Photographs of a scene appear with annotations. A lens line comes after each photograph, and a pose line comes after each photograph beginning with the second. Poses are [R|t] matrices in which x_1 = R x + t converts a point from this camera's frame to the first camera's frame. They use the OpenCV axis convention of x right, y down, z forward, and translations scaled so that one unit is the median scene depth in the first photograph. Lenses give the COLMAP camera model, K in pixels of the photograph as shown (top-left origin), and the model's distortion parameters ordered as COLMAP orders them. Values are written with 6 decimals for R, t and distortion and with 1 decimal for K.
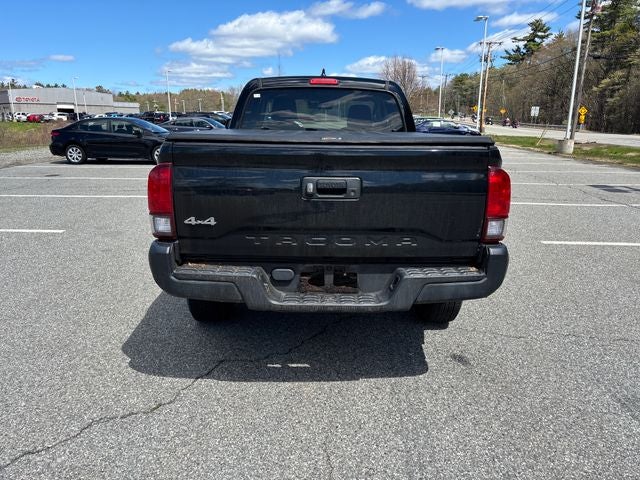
lens RADIAL K [[491.3, 0, 320.0], [0, 491.3, 240.0], [0, 0, 1]] dist [0.009373, 0.002702]
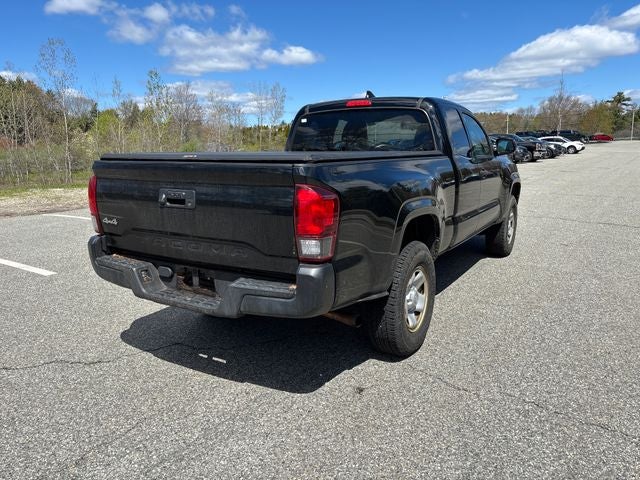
lens RADIAL K [[485.7, 0, 320.0], [0, 485.7, 240.0], [0, 0, 1]] dist [0.001119, 0.000494]
pose [[0.848255, 0.079460, -0.523592, 0.348275], [-0.104474, 0.994358, -0.018352, -0.009146], [0.519180, 0.070269, 0.851771, 0.081733]]
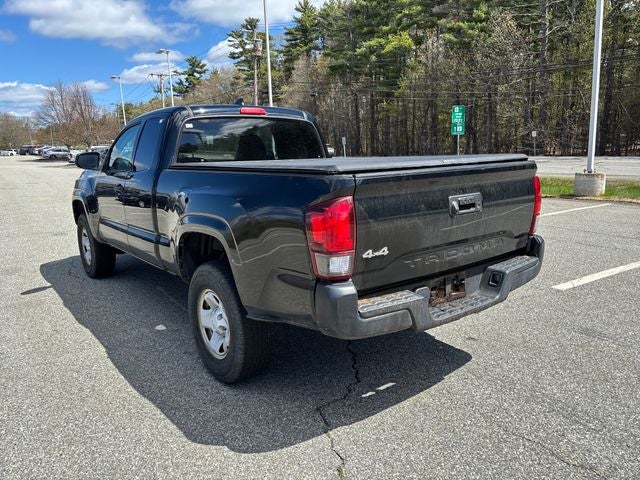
lens RADIAL K [[491.3, 0, 320.0], [0, 491.3, 240.0], [0, 0, 1]] dist [0.009373, 0.002702]
pose [[0.802512, -0.148361, 0.577896, -0.344752], [0.181284, 0.983430, 0.000726, -0.032692], [-0.568428, 0.104181, 0.816110, 0.109498]]
